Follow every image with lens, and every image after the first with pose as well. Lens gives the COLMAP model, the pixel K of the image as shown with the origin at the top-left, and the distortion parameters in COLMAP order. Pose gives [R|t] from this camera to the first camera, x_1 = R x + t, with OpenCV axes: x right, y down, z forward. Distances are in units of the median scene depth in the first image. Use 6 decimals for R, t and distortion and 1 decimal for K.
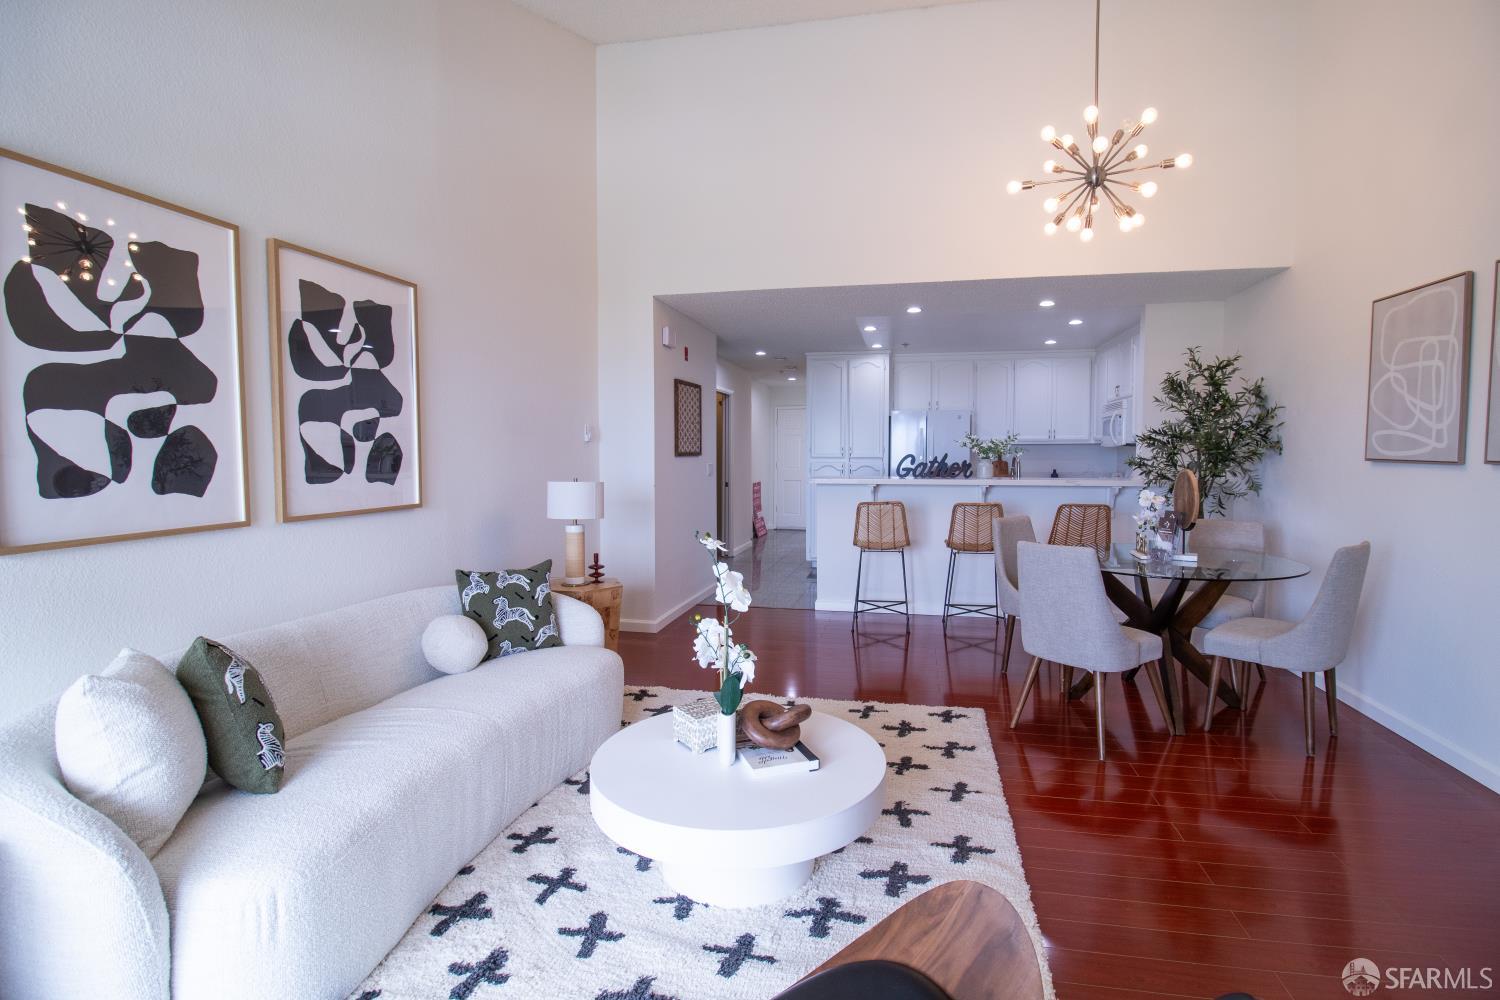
lens RADIAL K [[694.4, 0, 784.0], [0, 694.4, 494.0], [0, 0, 1]] dist [0.000524, -0.013140]
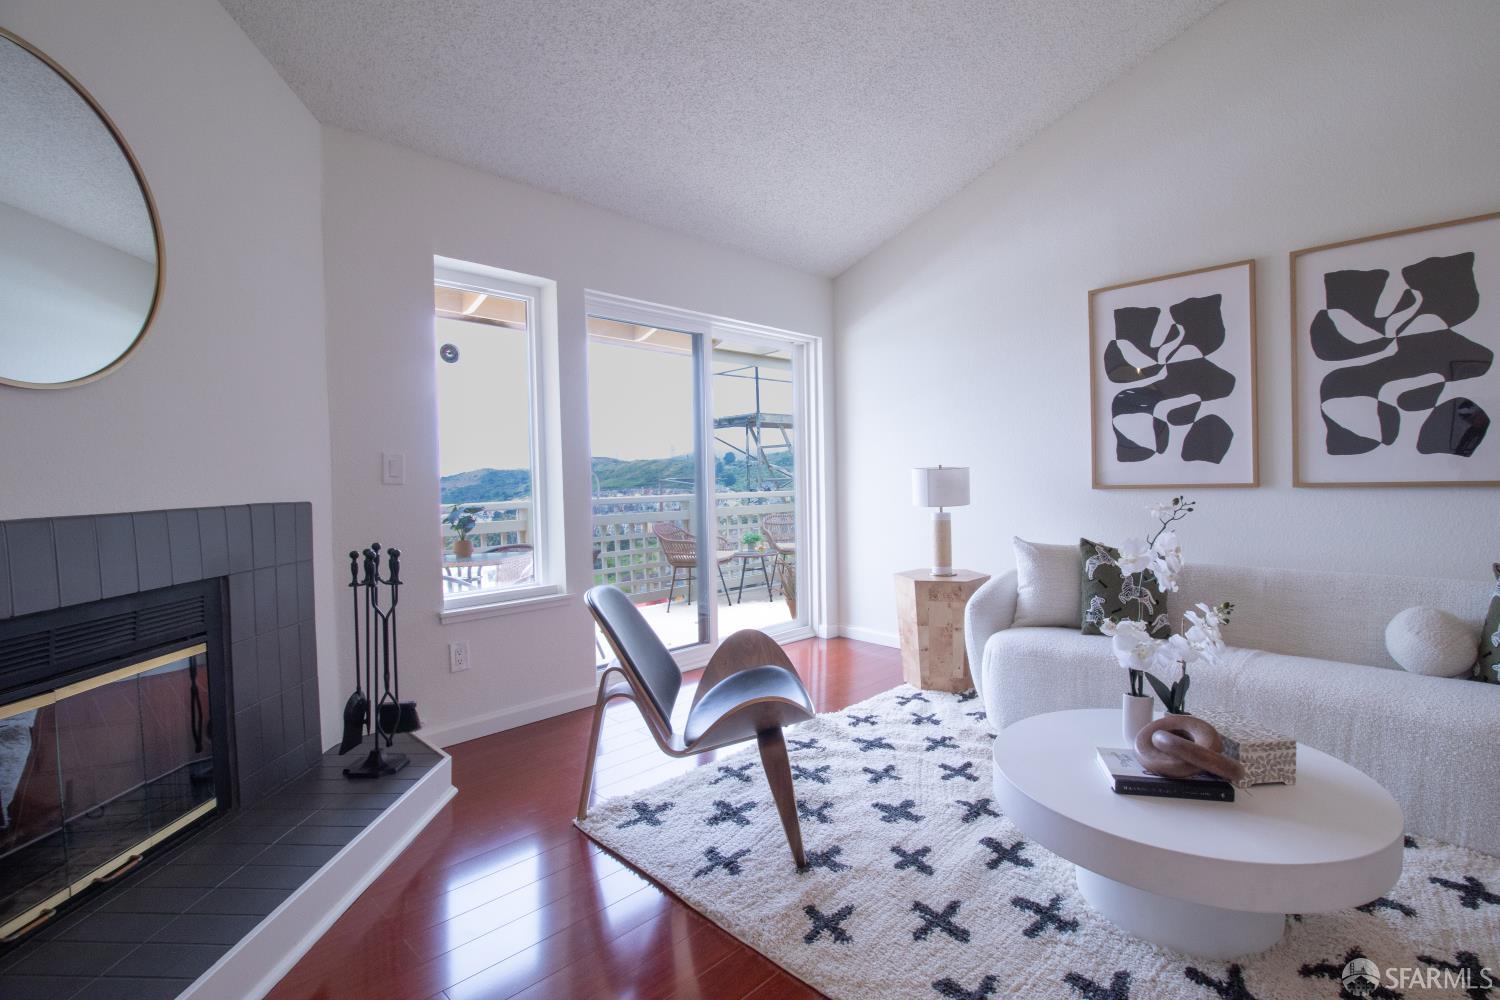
lens RADIAL K [[694.4, 0, 784.0], [0, 694.4, 494.0], [0, 0, 1]] dist [0.000524, -0.013140]
pose [[-0.535417, 0.028379, -0.844111, 0.604996], [-0.028780, 0.998242, 0.051816, 0.013192], [0.844097, 0.052037, -0.533659, 0.715482]]
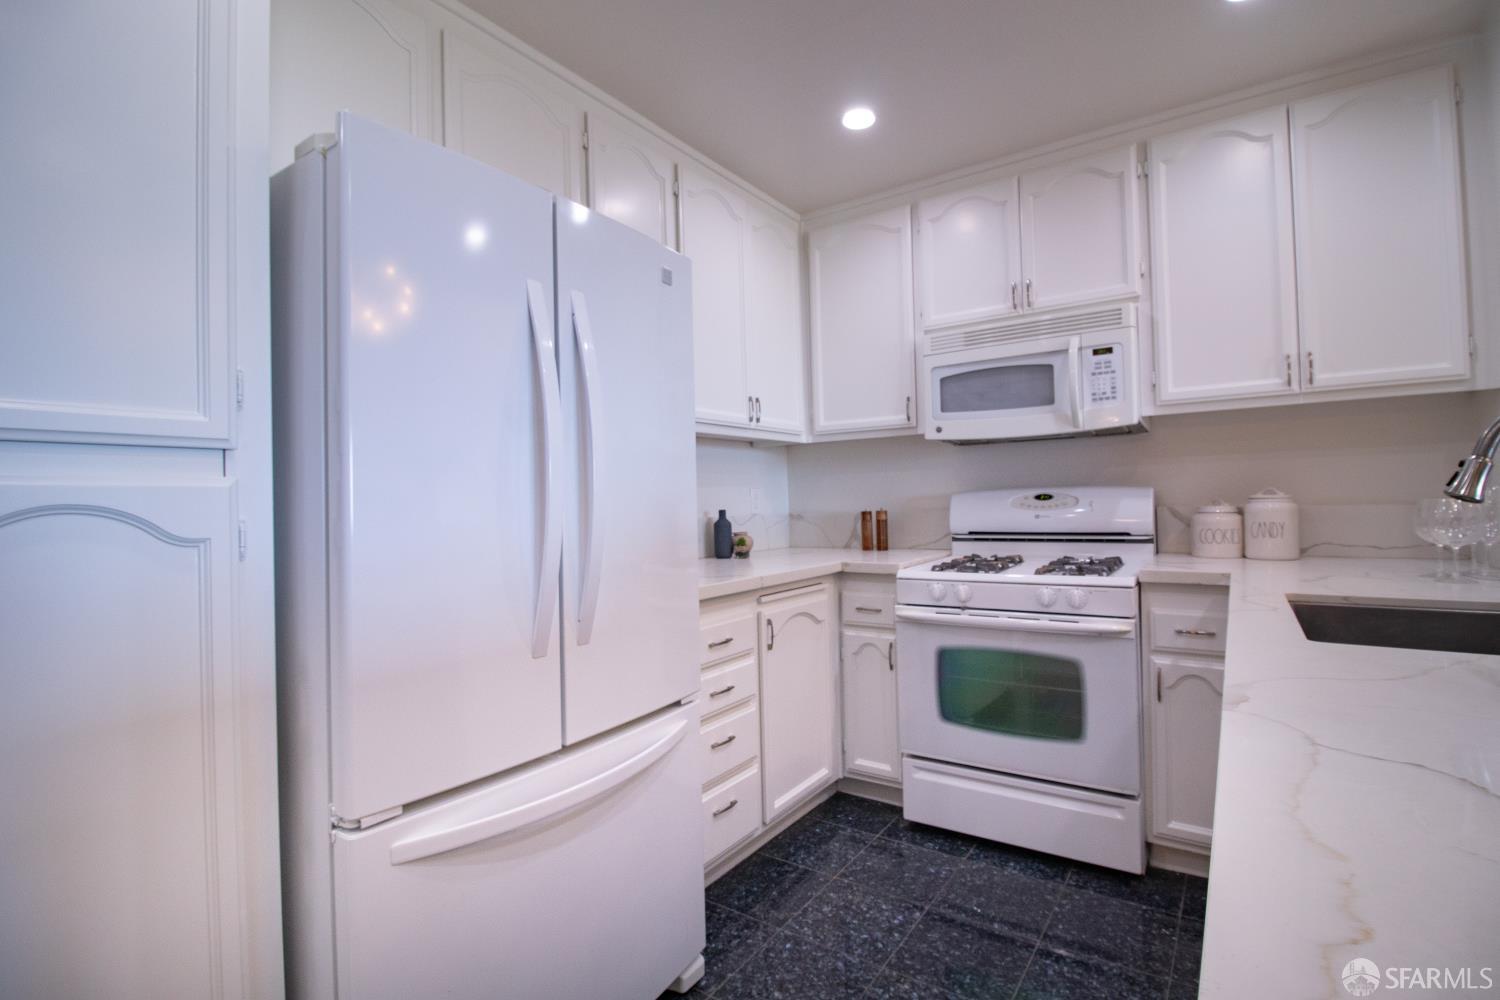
lens RADIAL K [[694.4, 0, 784.0], [0, 694.4, 494.0], [0, 0, 1]] dist [0.000524, -0.013140]
pose [[0.382871, 0.001427, 0.923801, 0.149742], [0.078567, 0.996325, -0.034101, -0.070832], [-0.920455, 0.085637, 0.381352, 2.064146]]
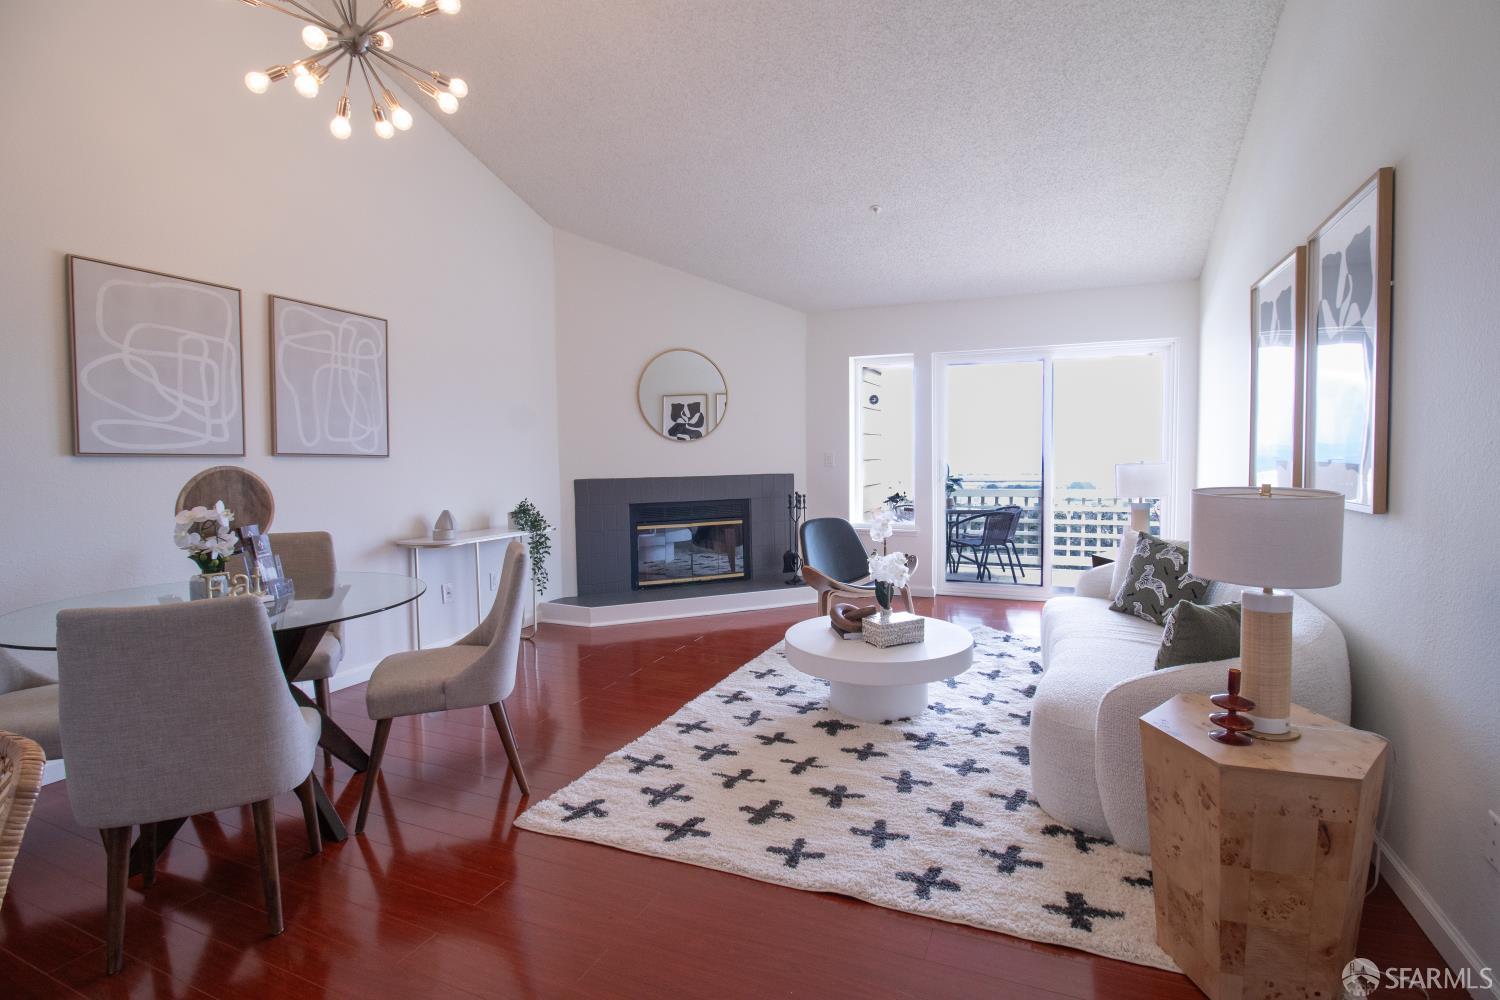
lens RADIAL K [[697.4, 0, 778.5], [0, 697.4, 493.0], [0, 0, 1]] dist [0.006339, -0.016861]
pose [[-0.980759, -0.001914, 0.195211, -0.105825], [0.020056, 0.993673, 0.110506, -0.083828], [-0.194187, 0.112295, -0.974516, 1.761409]]
